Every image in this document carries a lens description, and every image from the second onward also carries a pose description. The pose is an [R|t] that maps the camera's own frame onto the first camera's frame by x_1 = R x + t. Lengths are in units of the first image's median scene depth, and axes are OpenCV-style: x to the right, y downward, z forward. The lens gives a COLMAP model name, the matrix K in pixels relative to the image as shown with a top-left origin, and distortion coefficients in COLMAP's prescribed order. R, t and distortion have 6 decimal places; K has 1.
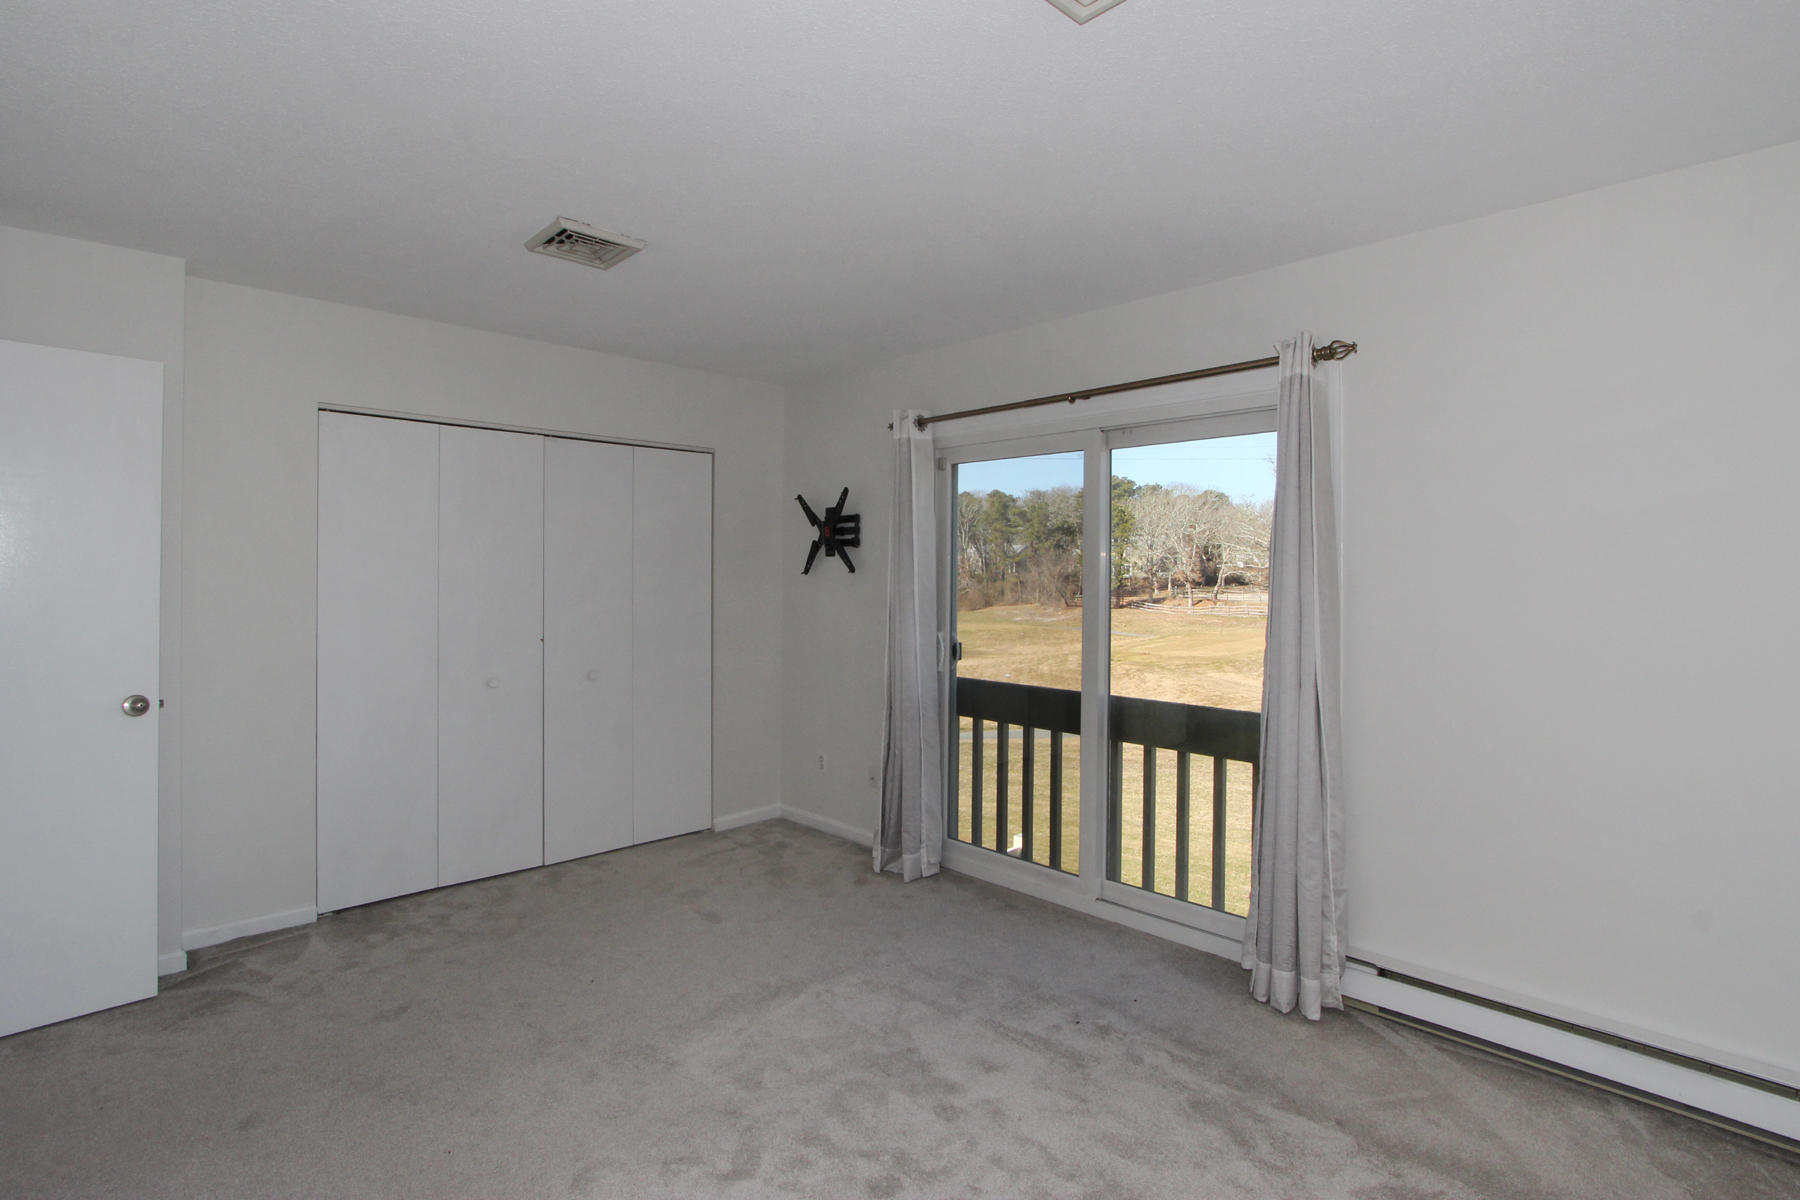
lens RADIAL K [[901.1, 0, 890.9], [0, 901.1, 576.4], [0, 0, 1]] dist [-0.017330, 0.001255]
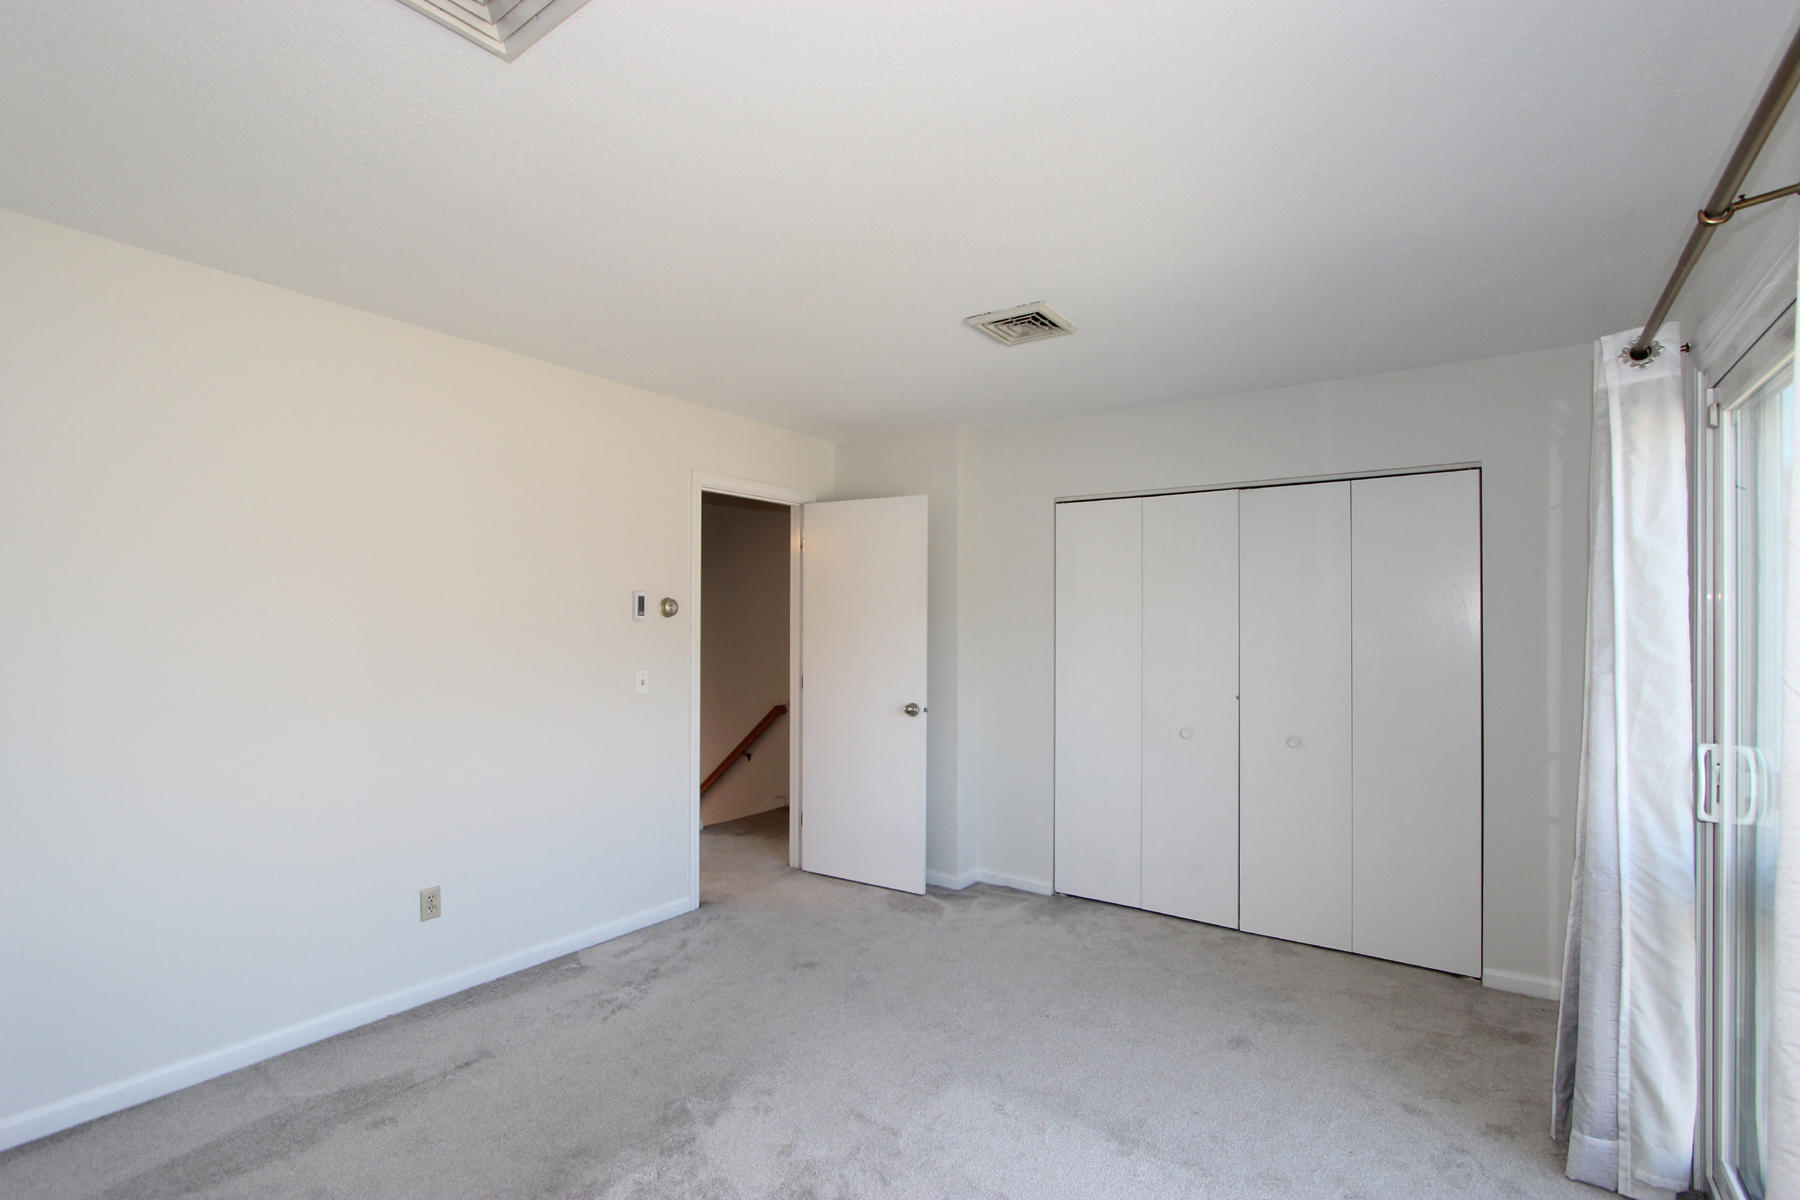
lens RADIAL K [[839.8, 0, 898.6], [0, 839.8, 608.1], [0, 0, 1]] dist [-0.020424, 0.002621]
pose [[0.177951, -0.019085, -0.983854, 0.528992], [-0.007848, 0.999753, -0.020813, -0.006109], [0.984008, 0.011425, 0.177758, 0.559538]]
